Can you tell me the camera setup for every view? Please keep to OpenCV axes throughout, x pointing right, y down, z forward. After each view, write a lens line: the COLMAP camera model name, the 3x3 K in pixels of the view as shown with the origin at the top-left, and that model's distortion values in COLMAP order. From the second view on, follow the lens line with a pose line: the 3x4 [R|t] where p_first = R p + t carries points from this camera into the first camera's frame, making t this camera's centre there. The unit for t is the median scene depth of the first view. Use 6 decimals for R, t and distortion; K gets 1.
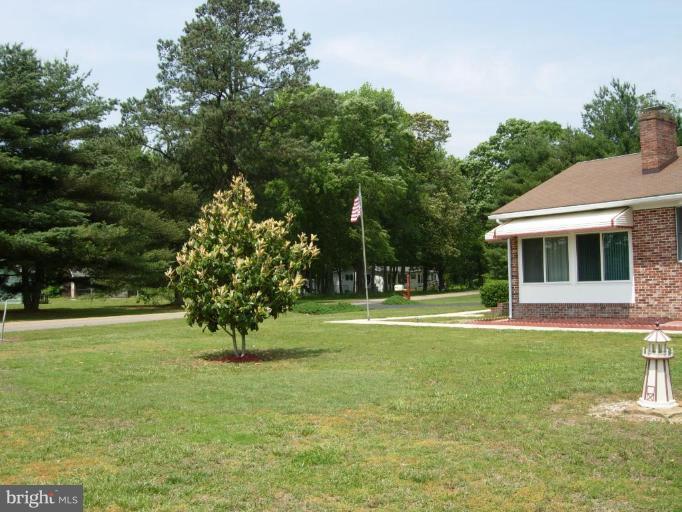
lens RADIAL K [[727.0, 0, 341.0], [0, 727.0, 256.0], [0, 0, 1]] dist [-0.159188, 0.014331]
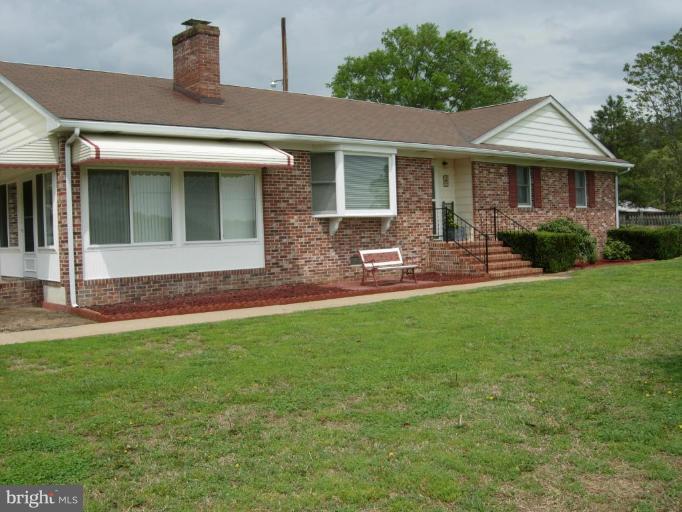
lens RADIAL K [[727.0, 0, 341.0], [0, 727.0, 256.0], [0, 0, 1]] dist [-0.159188, 0.014331]
pose [[-0.028570, -0.008584, 0.999555, -0.357794], [-0.005958, 0.999947, 0.008417, 0.043410], [-0.999574, -0.005715, -0.028620, 0.879359]]
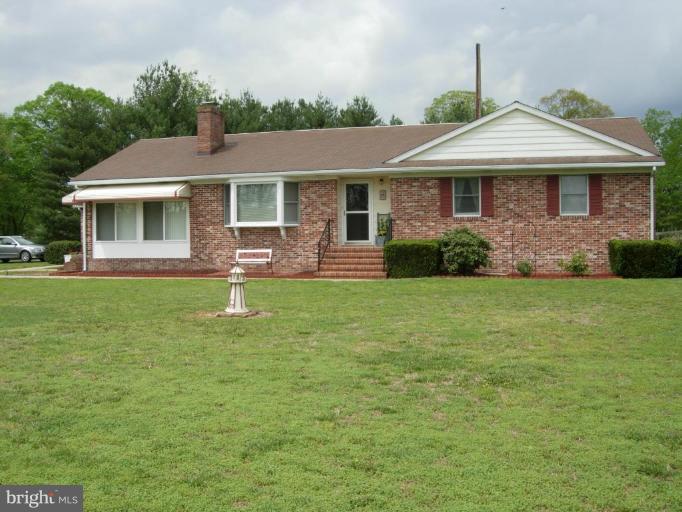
lens RADIAL K [[716.4, 0, 326.5], [0, 716.4, 246.2], [0, 0, 1]] dist [-0.148966, 0.016664]
pose [[0.814259, 0.009114, 0.580430, -0.117298], [-0.032621, 0.999015, 0.030075, -0.000789], [-0.579585, -0.043423, 0.813754, -0.166020]]
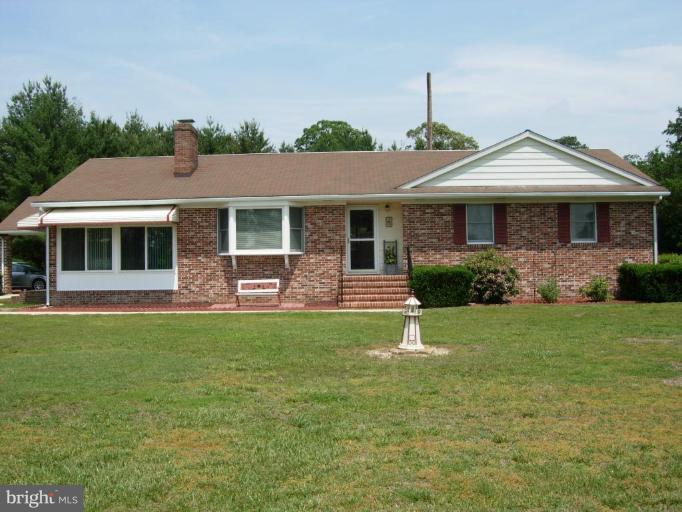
lens RADIAL K [[716.4, 0, 326.5], [0, 716.4, 246.2], [0, 0, 1]] dist [-0.148966, 0.016664]
pose [[0.658896, 0.034113, 0.751461, -0.273403], [-0.029740, 0.999372, -0.019290, 0.010590], [-0.751646, -0.009639, 0.659496, 0.057478]]
